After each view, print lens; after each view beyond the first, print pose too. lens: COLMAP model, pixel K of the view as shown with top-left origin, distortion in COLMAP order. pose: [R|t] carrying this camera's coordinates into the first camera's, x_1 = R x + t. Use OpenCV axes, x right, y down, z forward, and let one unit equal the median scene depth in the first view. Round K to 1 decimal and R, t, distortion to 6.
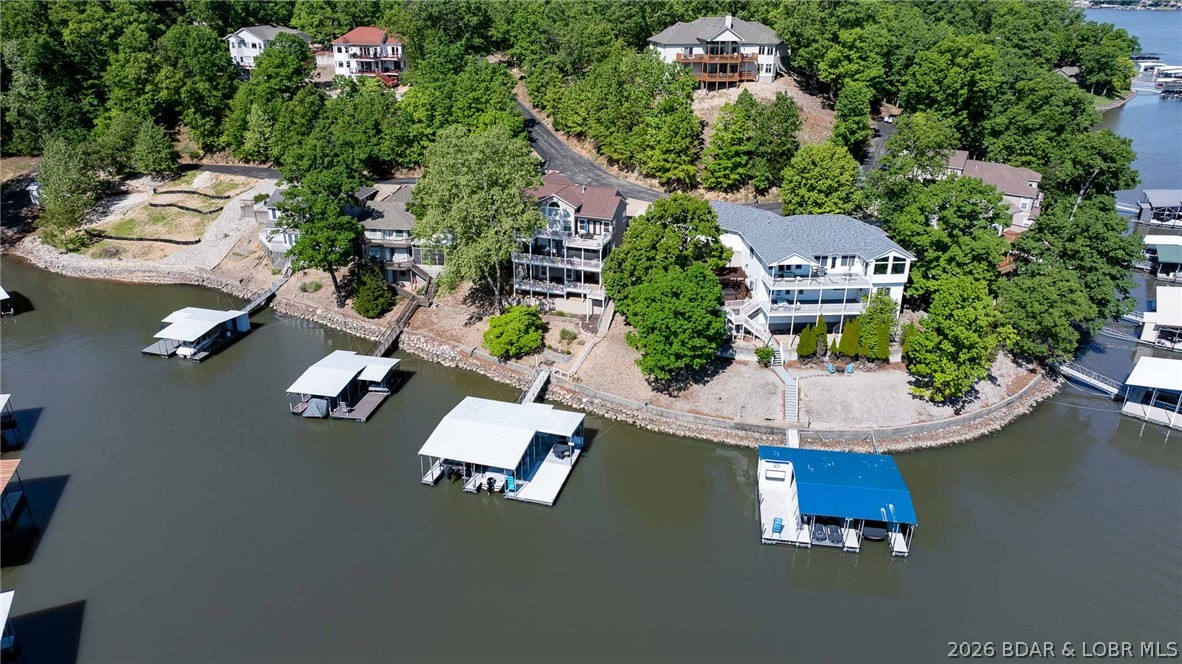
lens RADIAL K [[830.4, 0, 590.5], [0, 830.4, 332.2], [0, 0, 1]] dist [-0.025351, 0.014118]
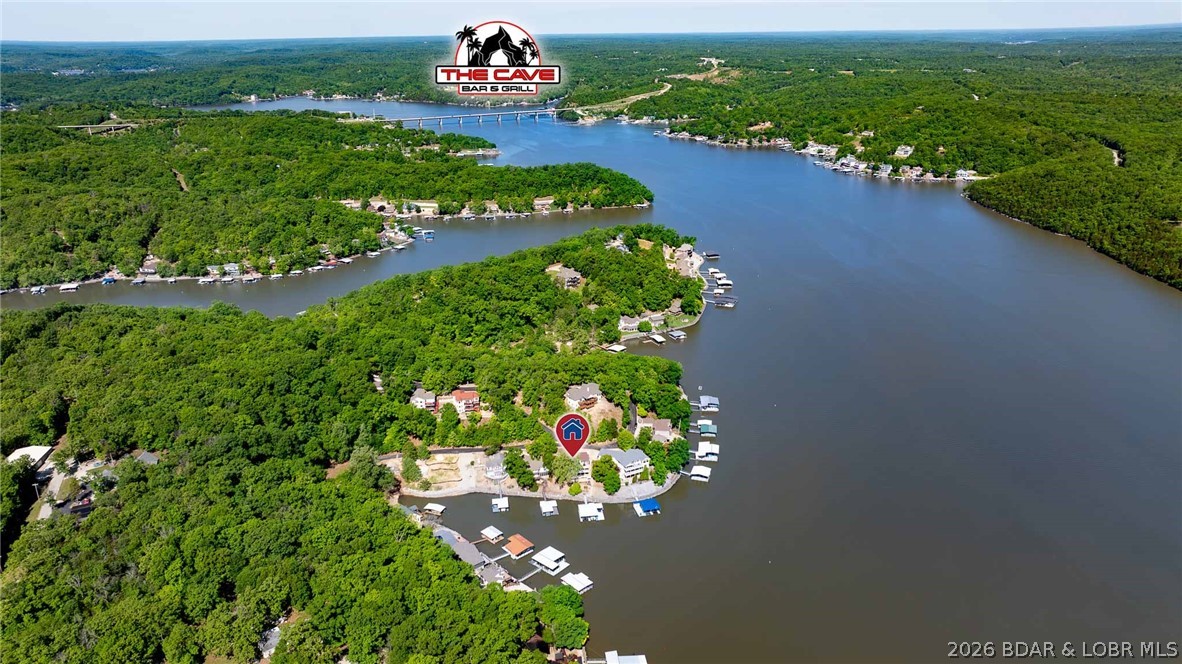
lens RADIAL K [[830.4, 0, 592.3], [0, 830.4, 333.5], [0, 0, 1]] dist [-0.025351, 0.014118]
pose [[0.922115, -0.158160, 0.353113, -1.427091], [0.177696, 0.983808, -0.023383, -0.693821], [-0.343697, 0.084309, 0.935288, -3.283404]]
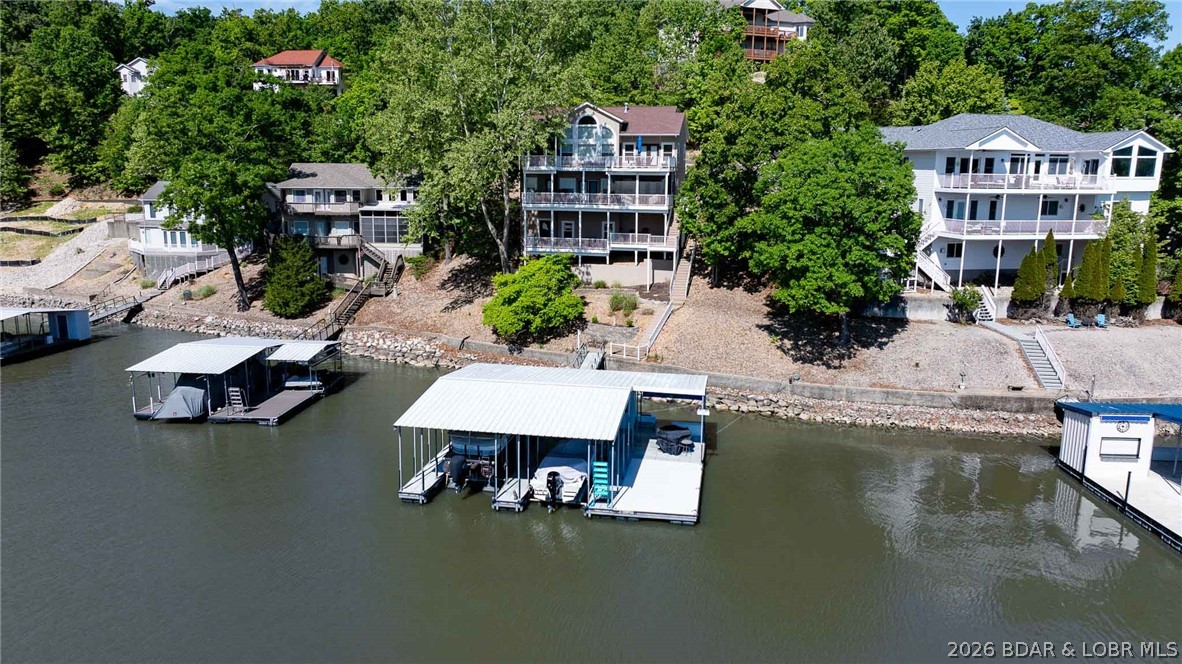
lens RADIAL K [[830.4, 0, 590.0], [0, 830.4, 330.4], [0, 0, 1]] dist [-0.025351, 0.014118]
pose [[0.995313, -0.020157, 0.094584, -0.103234], [0.040086, 0.976051, -0.213818, 0.143386], [-0.088008, 0.216607, 0.972284, 0.386651]]
